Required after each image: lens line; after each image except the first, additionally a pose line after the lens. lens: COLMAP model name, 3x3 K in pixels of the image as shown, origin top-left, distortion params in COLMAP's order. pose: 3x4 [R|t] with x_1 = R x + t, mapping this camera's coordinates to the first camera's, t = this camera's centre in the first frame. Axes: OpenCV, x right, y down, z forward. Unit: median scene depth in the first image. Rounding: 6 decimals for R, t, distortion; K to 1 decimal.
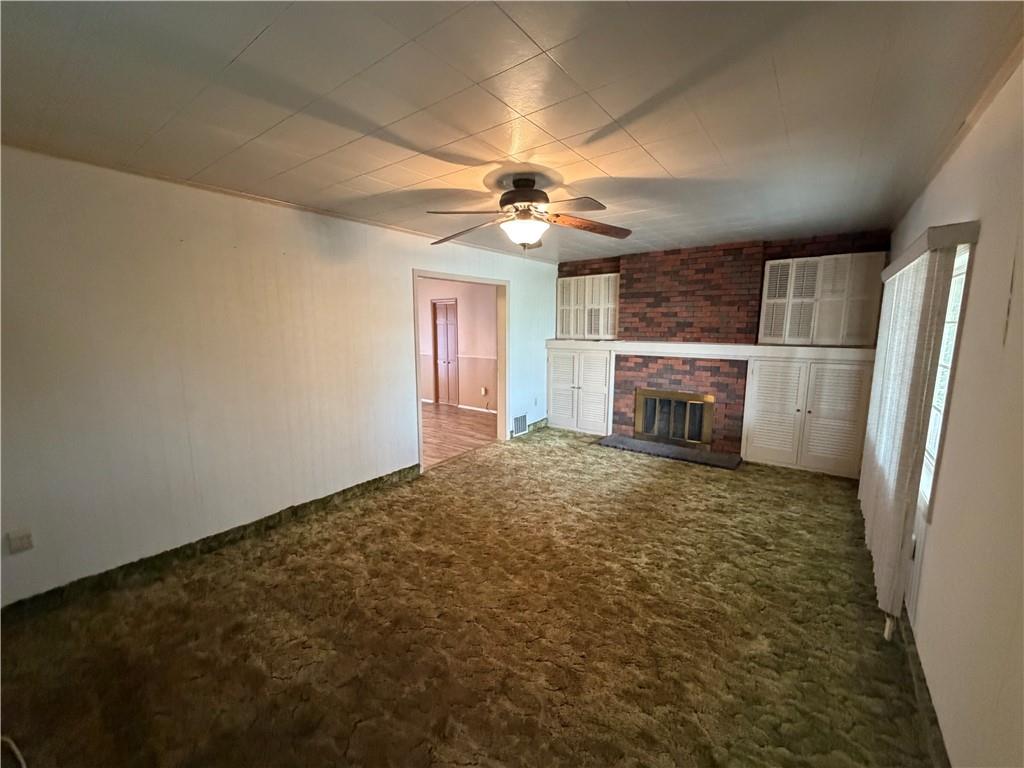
lens RADIAL K [[409.5, 0, 511.1], [0, 409.5, 385.0], [0, 0, 1]] dist [0.001129, 0.000309]
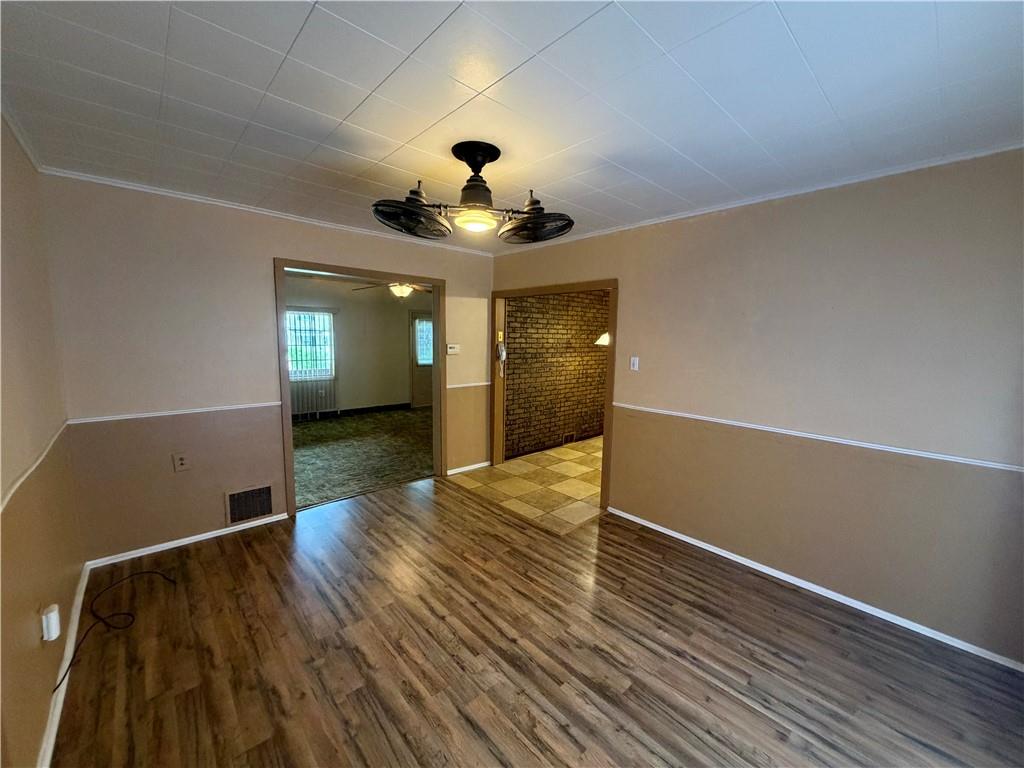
lens RADIAL K [[409.5, 0, 511.1], [0, 409.5, 385.0], [0, 0, 1]] dist [0.001129, 0.000309]
pose [[-0.983436, -0.038120, 0.177200, -0.609463], [0.010288, 0.964318, 0.264548, -0.290630], [-0.180961, 0.261989, -0.947953, 1.975428]]
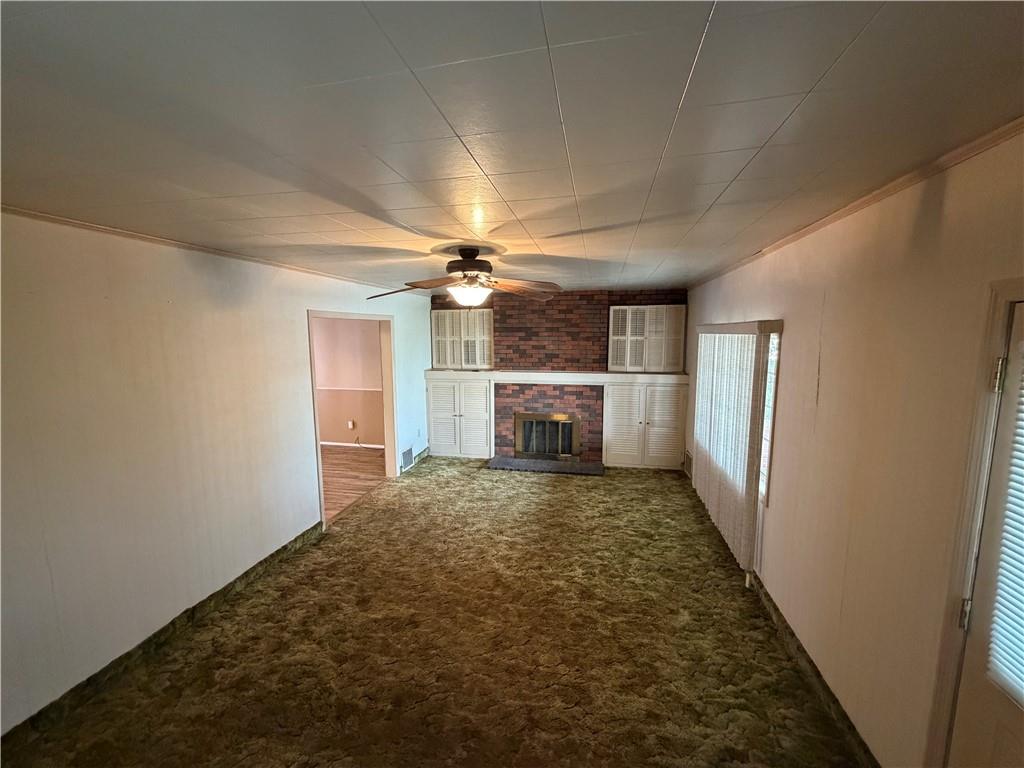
lens RADIAL K [[409.5, 0, 511.1], [0, 409.5, 385.0], [0, 0, 1]] dist [0.001129, 0.000309]
pose [[0.907663, -0.056584, 0.415869, -0.207968], [0.065913, 0.997792, -0.008098, -0.075976], [-0.414492, 0.034762, 0.909389, -0.012030]]
